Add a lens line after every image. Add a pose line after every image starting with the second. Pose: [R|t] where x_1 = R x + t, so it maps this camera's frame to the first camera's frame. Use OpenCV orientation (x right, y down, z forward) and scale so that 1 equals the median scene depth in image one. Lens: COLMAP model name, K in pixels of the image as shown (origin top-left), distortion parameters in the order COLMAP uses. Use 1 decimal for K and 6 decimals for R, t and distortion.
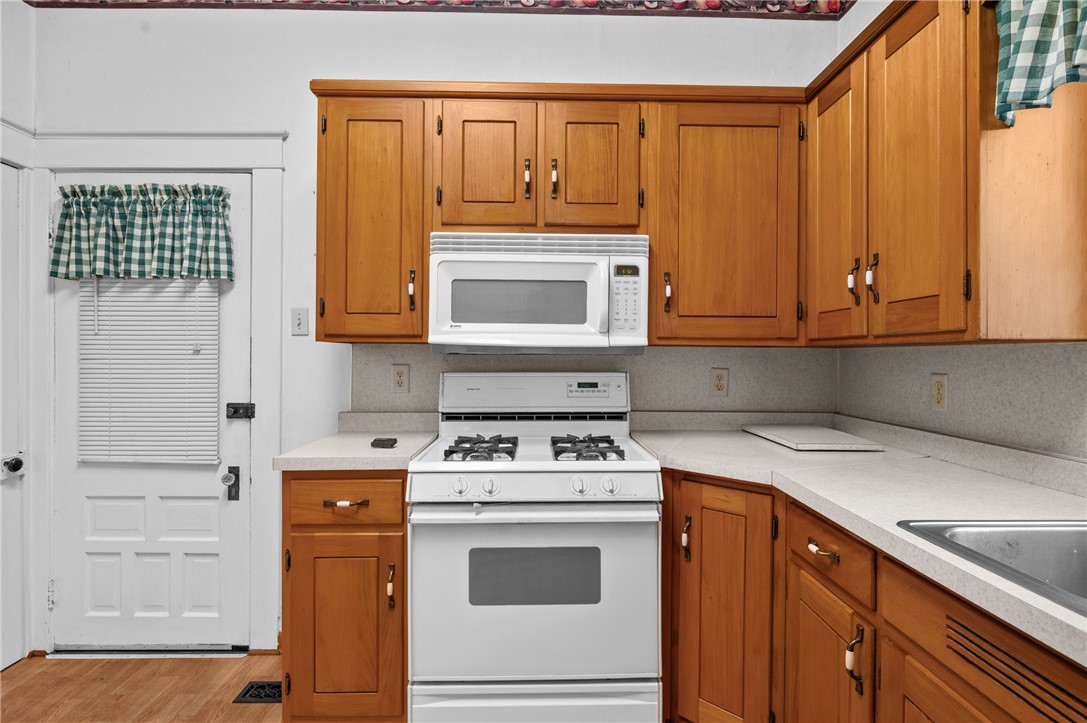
lens RADIAL K [[578.9, 0, 545.3], [0, 578.9, 355.3], [0, 0, 1]] dist [-0.002807, 0.000917]
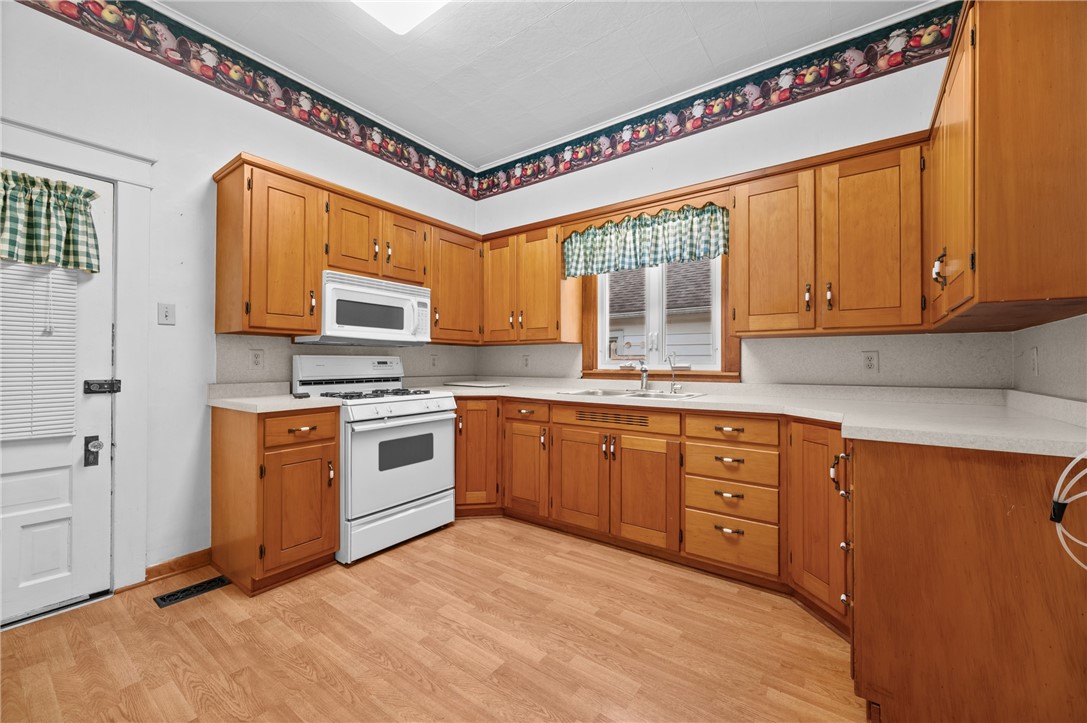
lens RADIAL K [[432.6, 0, 543.1], [0, 432.6, 358.6], [0, 0, 1]] dist [-0.001014, 0.000170]
pose [[0.600998, 0.006020, 0.799228, -0.829187], [0.000686, 0.999967, -0.008048, 0.057282], [-0.799250, 0.005385, 0.600975, -0.266705]]
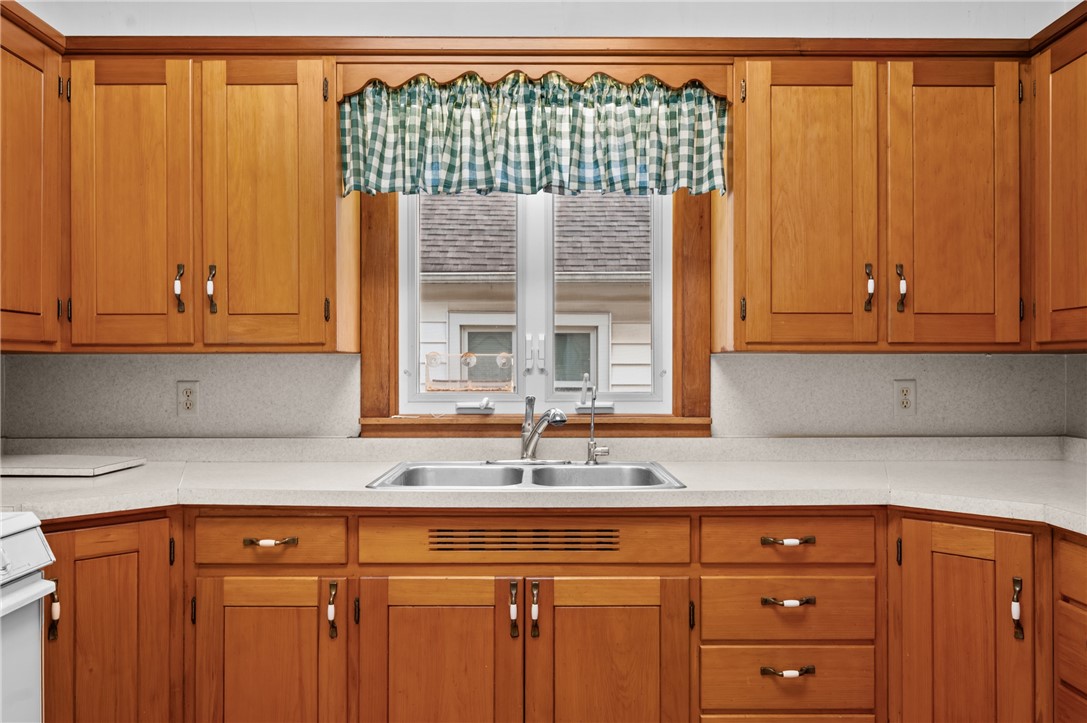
lens RADIAL K [[789.4, 0, 544.7], [0, 789.4, 363.8], [0, 0, 1]] dist [0.001805, -0.005843]
pose [[0.006063, -0.000382, 0.999982, -0.676202], [0.001371, 0.999999, 0.000374, 0.000908], [-0.999981, 0.001368, 0.006063, 0.320120]]
